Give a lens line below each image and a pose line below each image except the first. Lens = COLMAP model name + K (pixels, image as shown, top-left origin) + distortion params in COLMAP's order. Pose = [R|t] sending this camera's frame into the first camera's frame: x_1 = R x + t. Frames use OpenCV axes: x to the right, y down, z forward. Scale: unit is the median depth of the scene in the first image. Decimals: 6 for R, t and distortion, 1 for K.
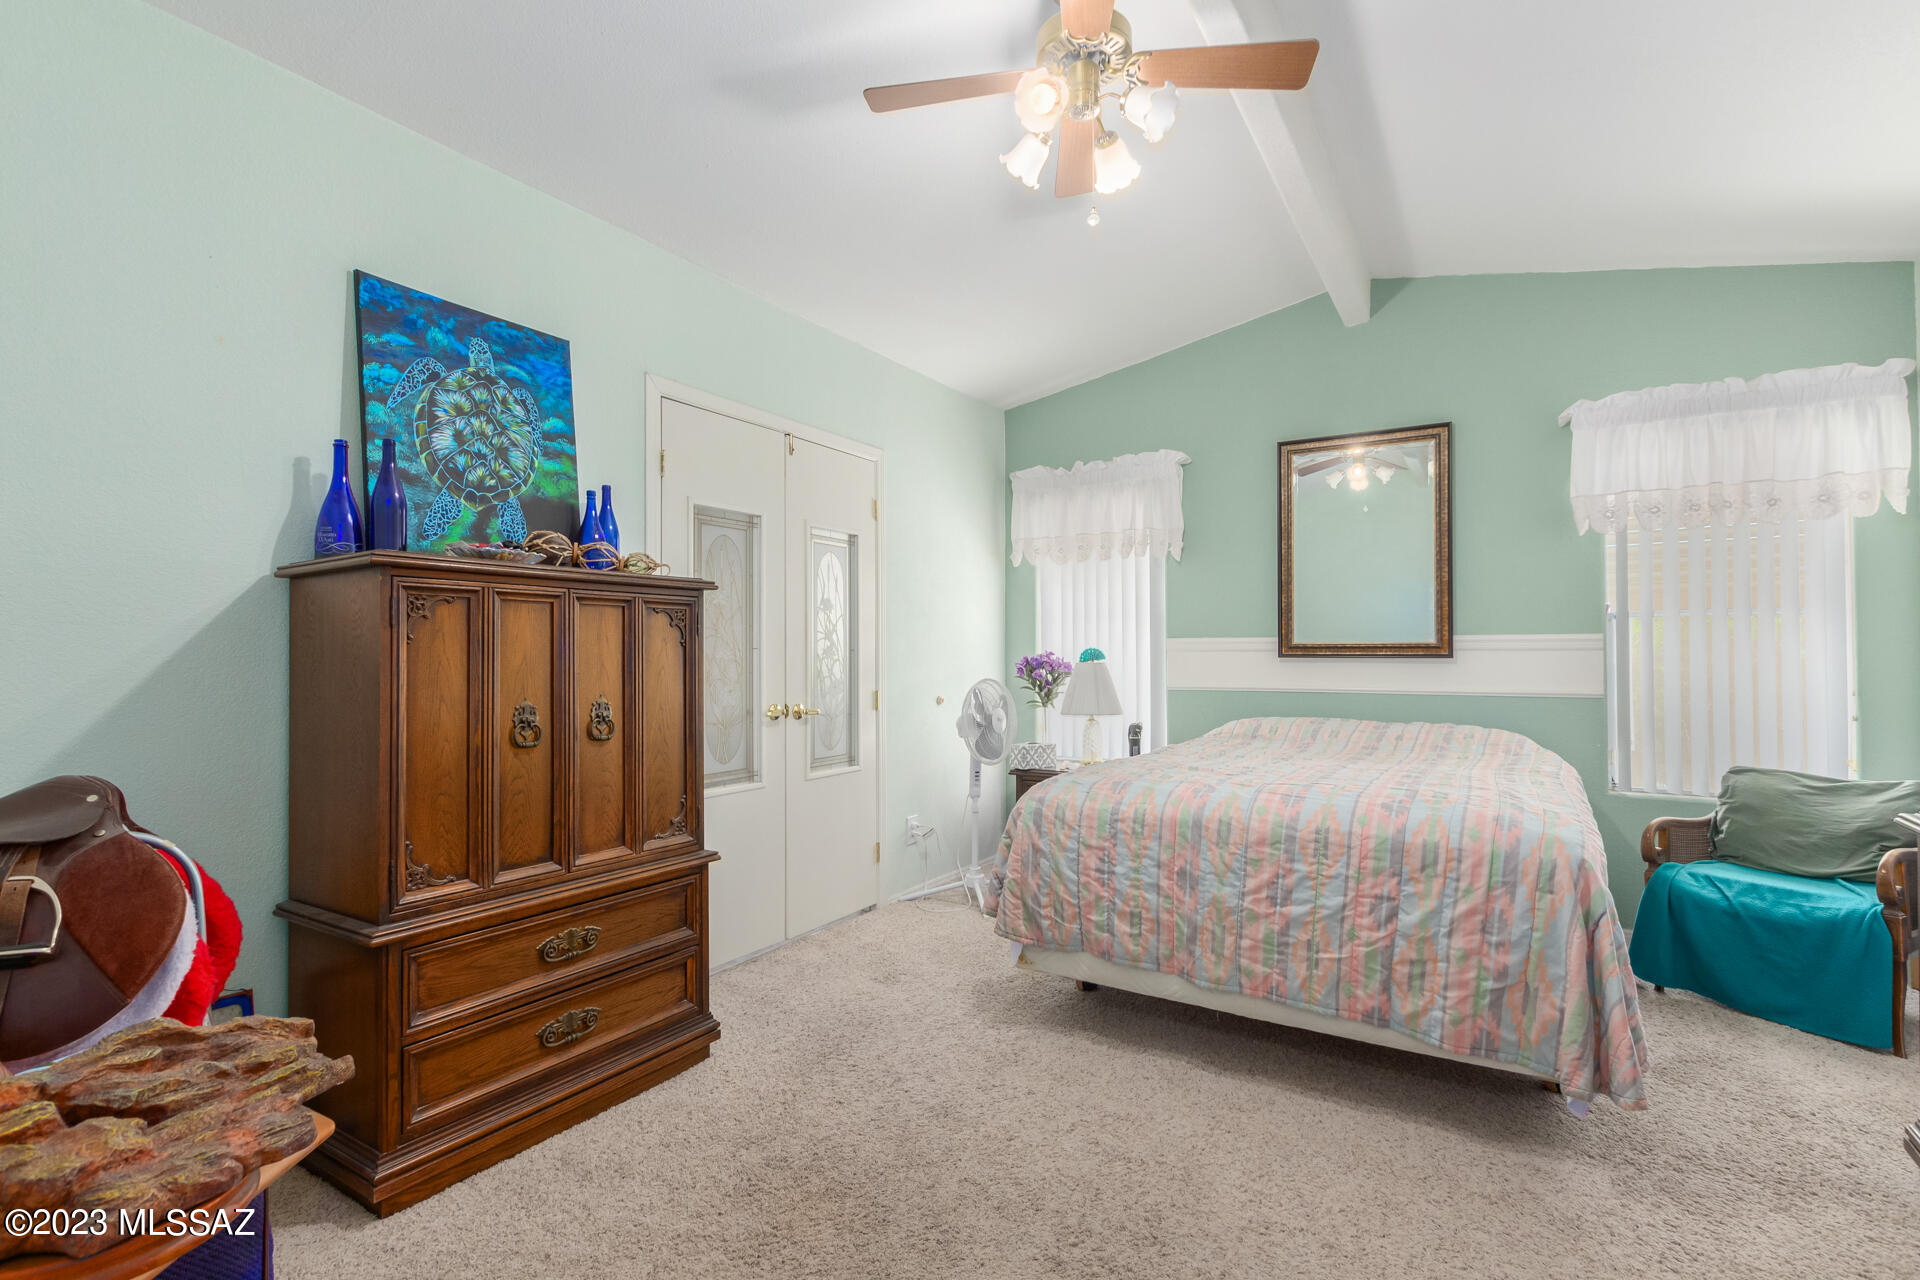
lens RADIAL K [[885.0, 0, 966.0], [0, 885.0, 652.0], [0, 0, 1]] dist [0.003680, -0.000771]
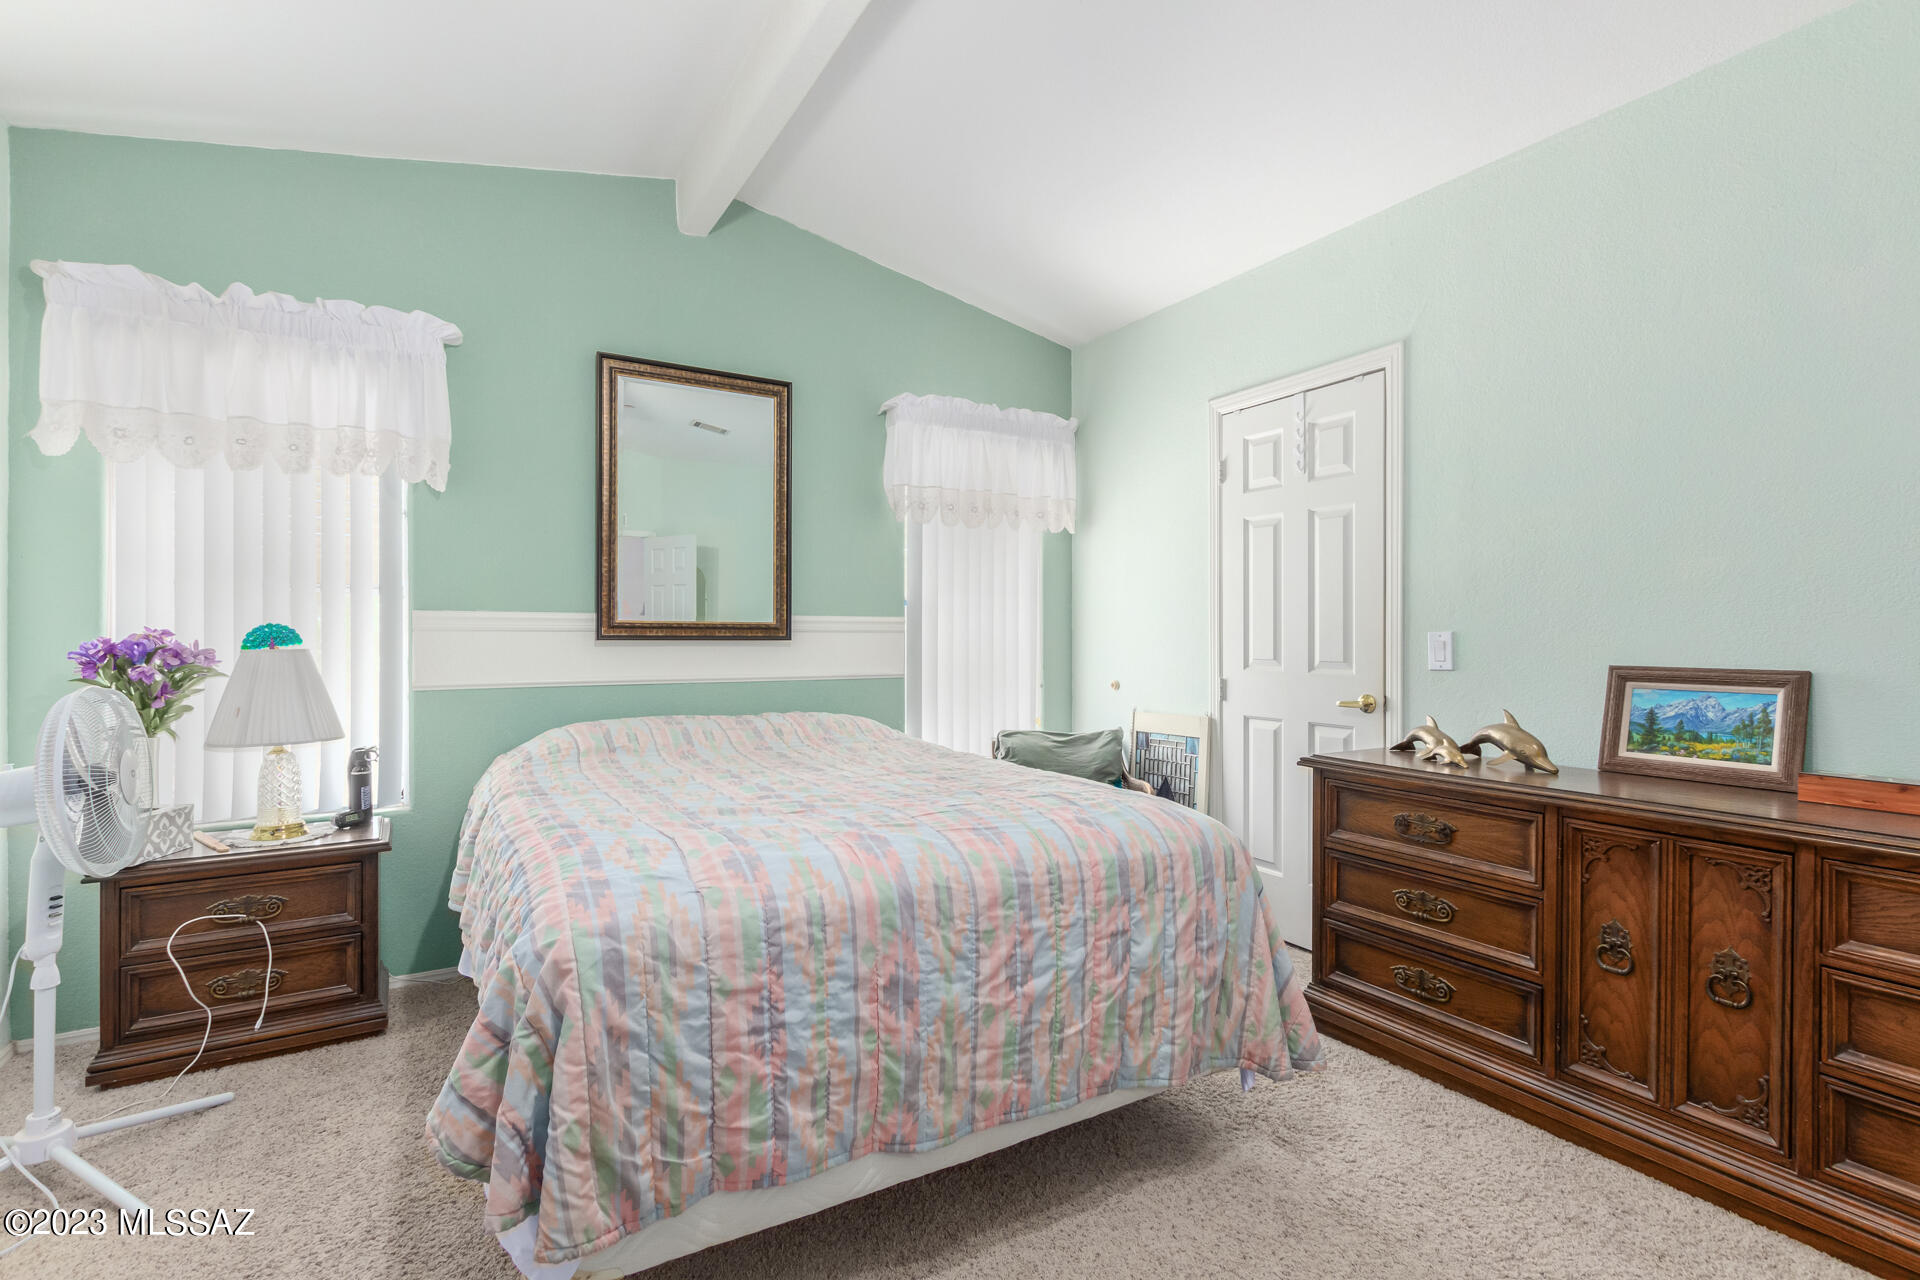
lens RADIAL K [[885.0, 0, 953.3], [0, 885.0, 636.9], [0, 0, 1]] dist [0.003680, -0.000771]
pose [[0.472171, 0.001477, 0.881506, -0.271377], [-0.004427, 0.999990, 0.000696, 0.002988], [-0.881496, -0.004231, 0.472173, 0.630367]]
